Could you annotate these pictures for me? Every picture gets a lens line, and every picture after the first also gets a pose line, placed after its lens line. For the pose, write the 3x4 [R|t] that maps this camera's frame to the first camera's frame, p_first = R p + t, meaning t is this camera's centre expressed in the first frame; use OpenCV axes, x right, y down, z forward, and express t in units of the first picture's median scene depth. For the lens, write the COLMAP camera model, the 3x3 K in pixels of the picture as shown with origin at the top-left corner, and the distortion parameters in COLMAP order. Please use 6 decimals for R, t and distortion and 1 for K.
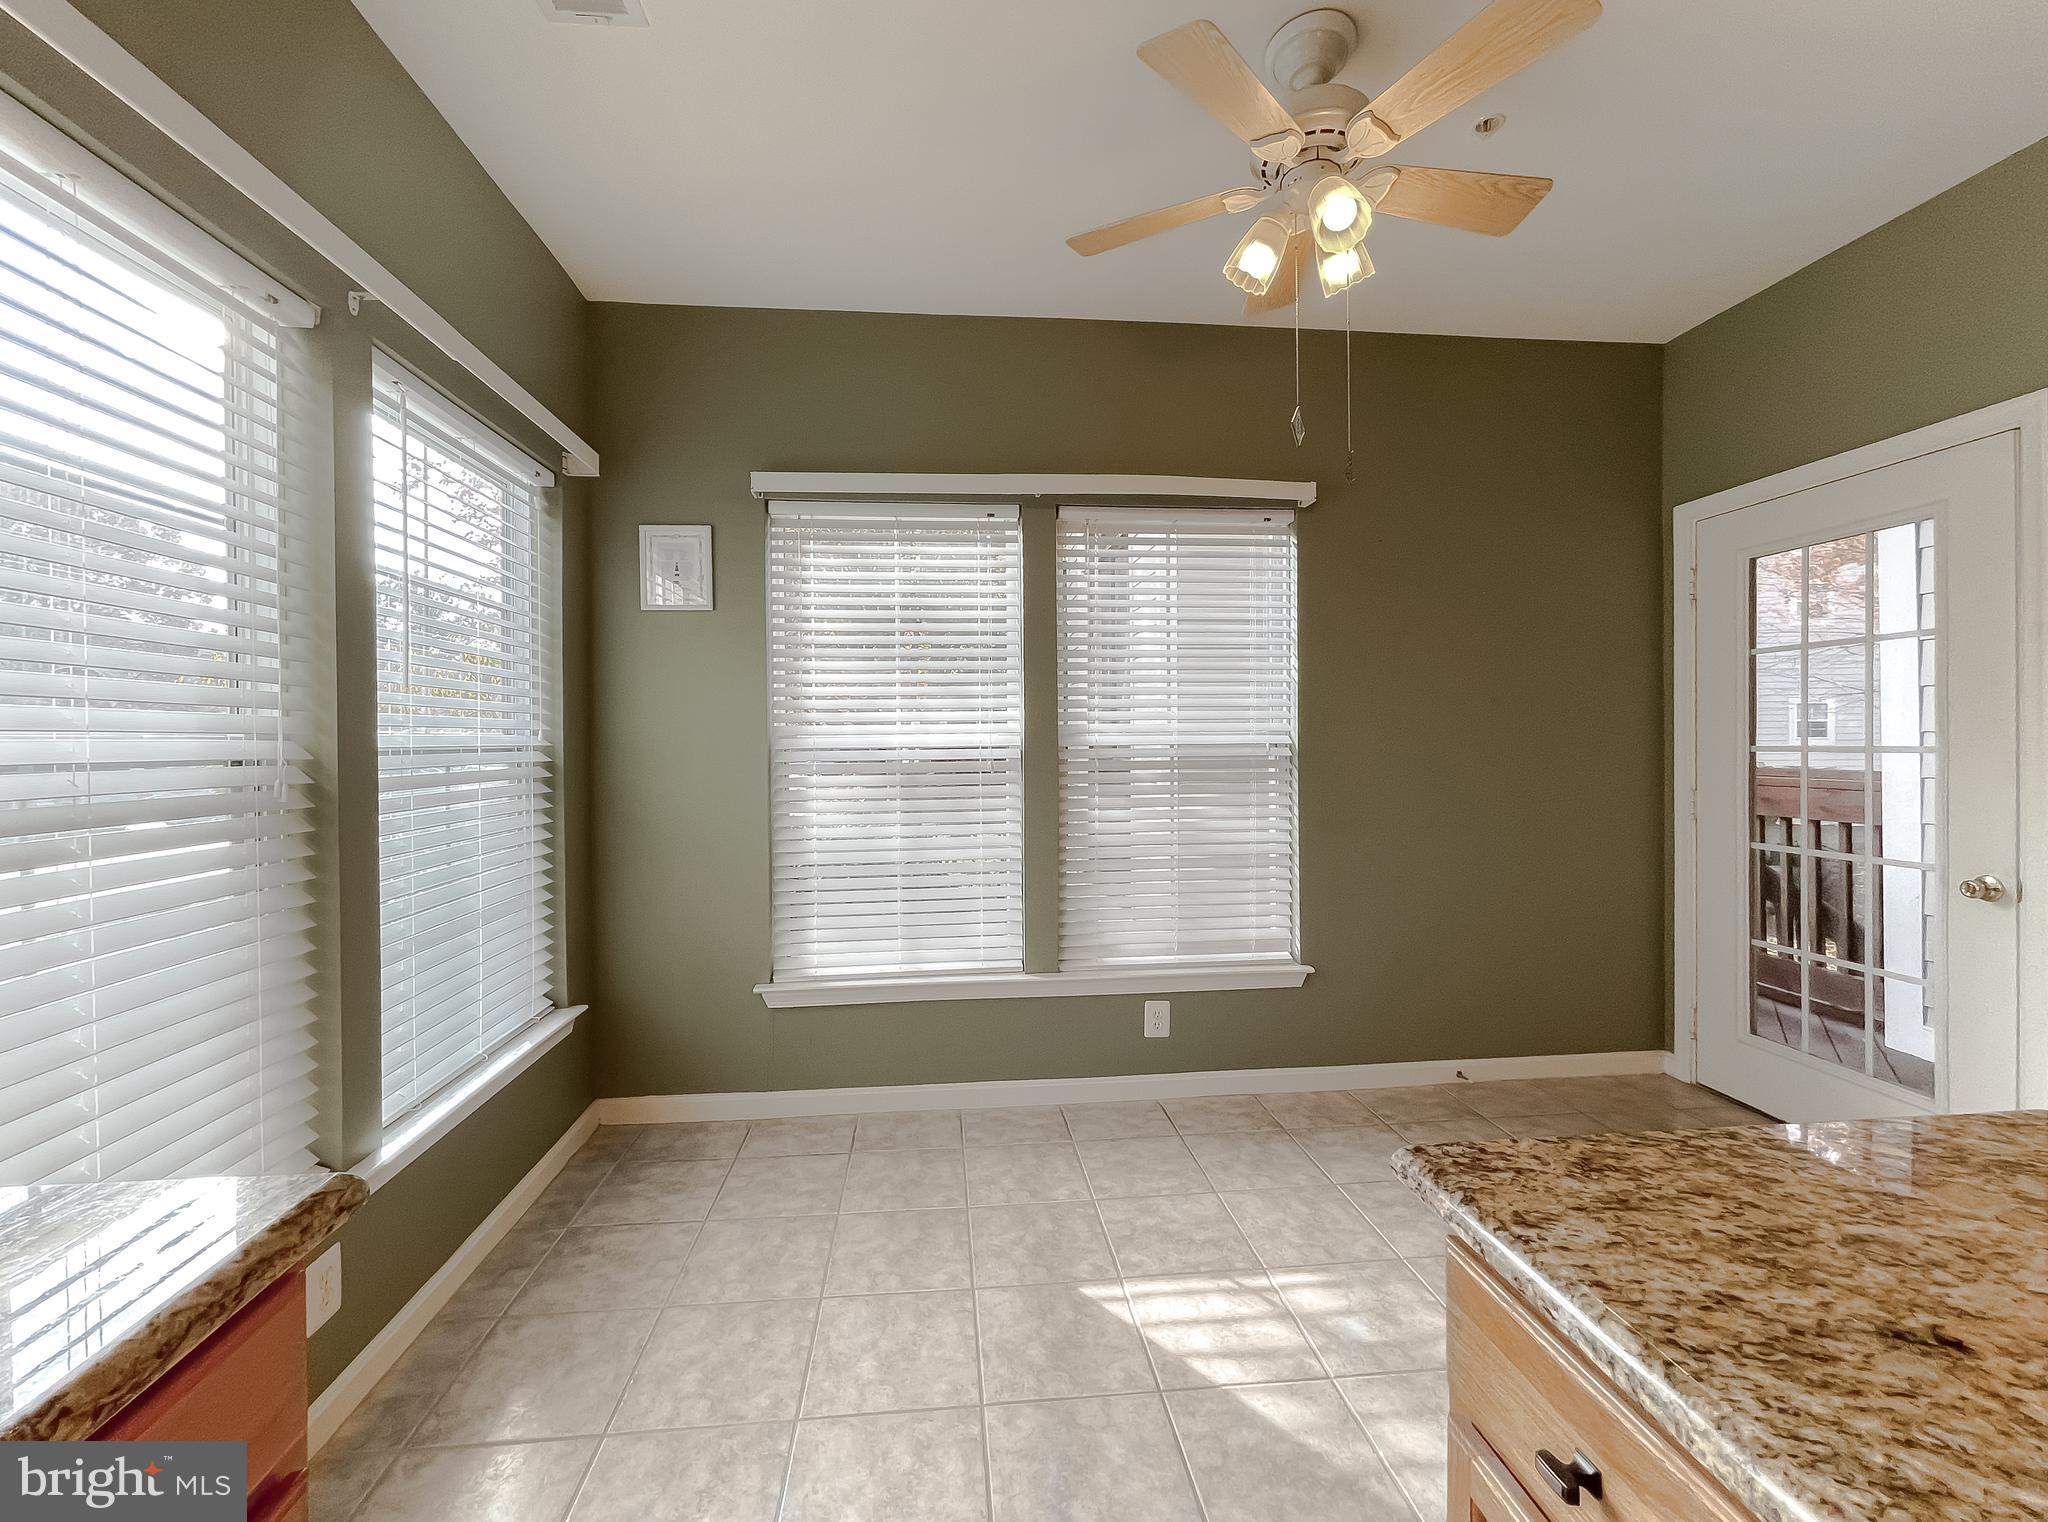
lens RADIAL K [[865.3, 0, 1013.8], [0, 865.3, 746.7], [0, 0, 1]] dist [-0.002190, 0.000520]
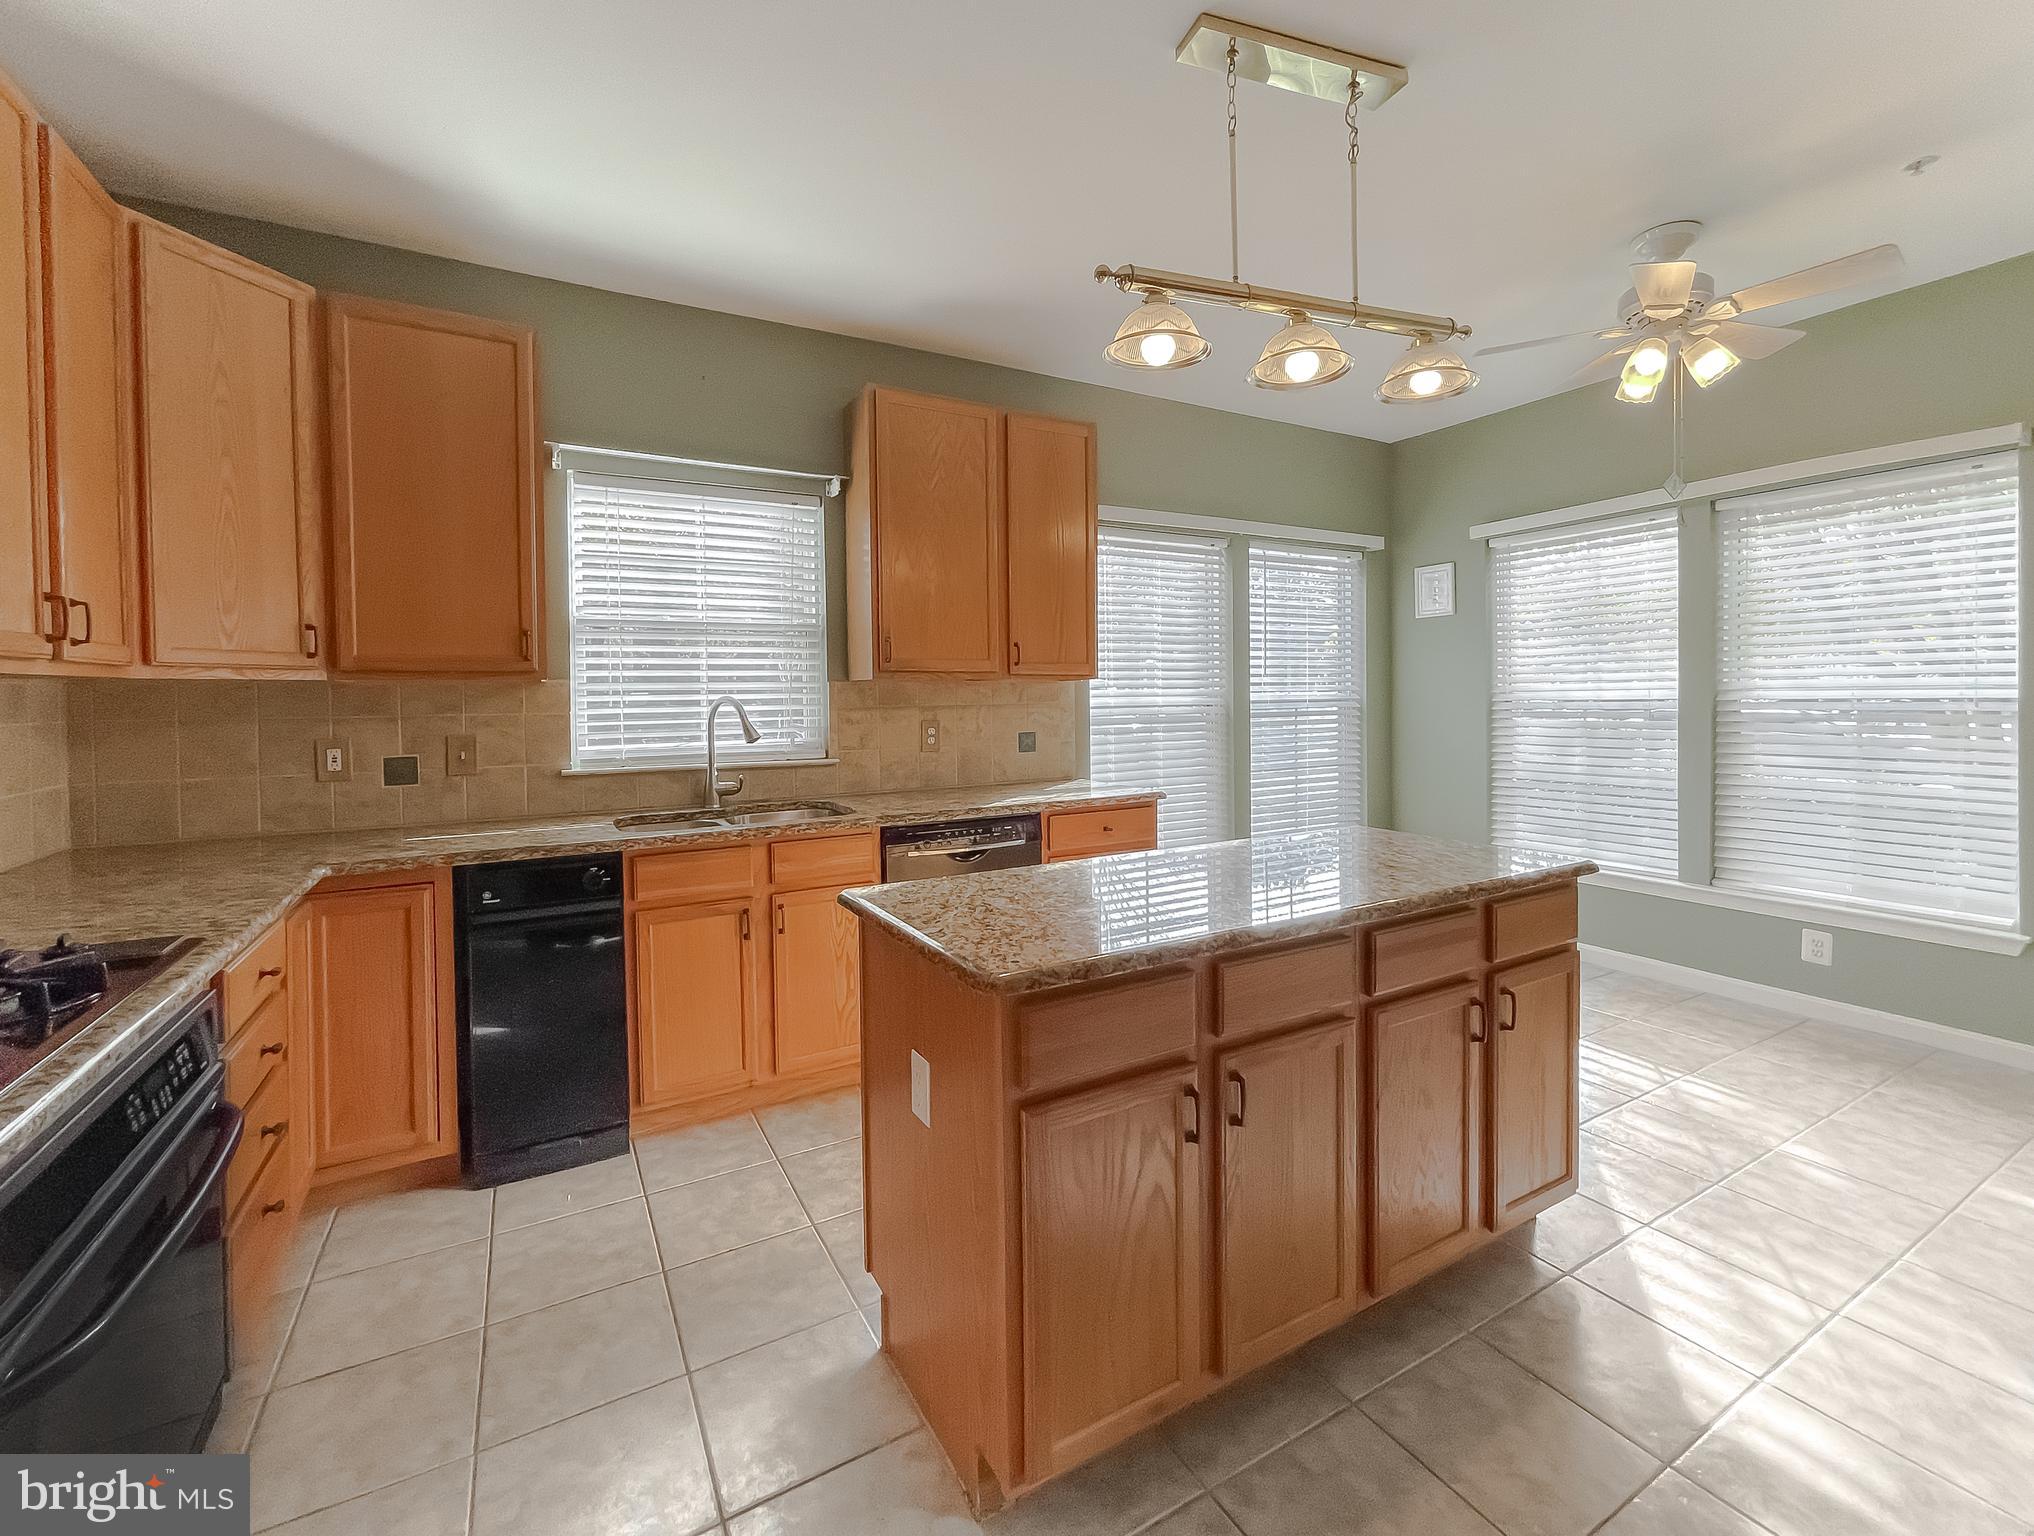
lens RADIAL K [[864.8, 0, 1016.3], [0, 864.8, 711.7], [0, 0, 1]] dist [0.001120, 0.002048]
pose [[0.410580, 0.018657, -0.911634, 0.764637], [0.004917, 0.999731, 0.022675, -0.016758], [0.911811, -0.013792, 0.410378, -0.395013]]
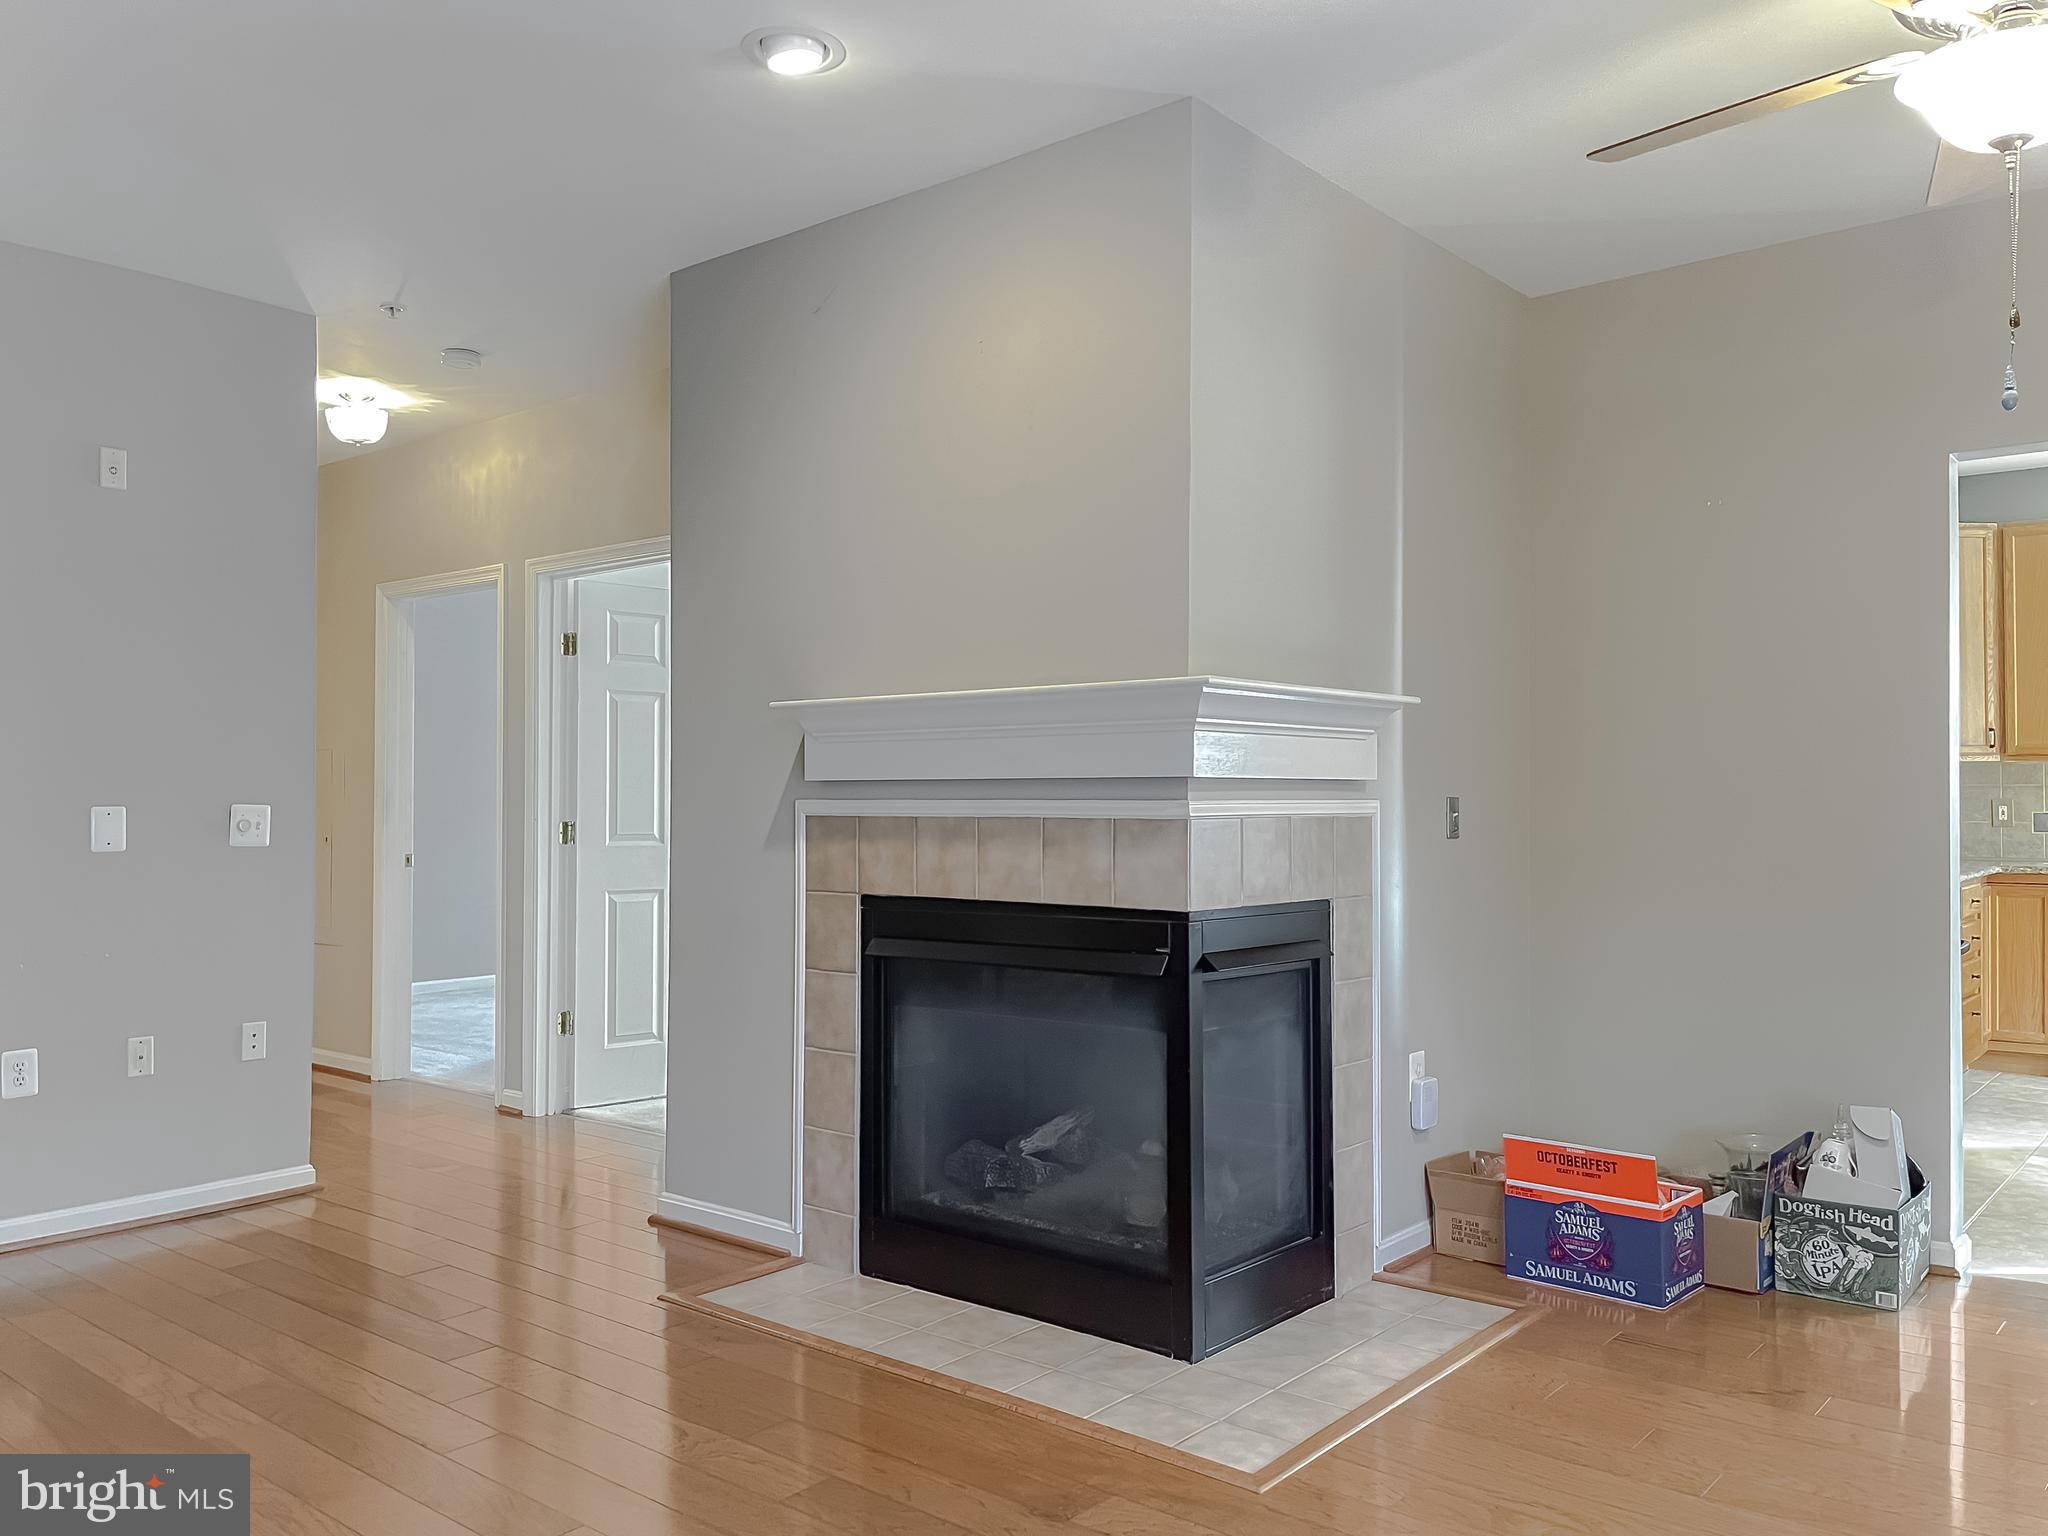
lens RADIAL K [[1613.2, 0, 1002.9], [0, 1613.2, 762.8], [0, 0, 1]] dist [0.060262, -0.047069]
pose [[-0.706564, -0.008446, -0.707598, 2.563923], [0.001578, 0.999907, -0.013510, 0.002253], [0.707647, -0.010662, -0.706486, 0.029642]]
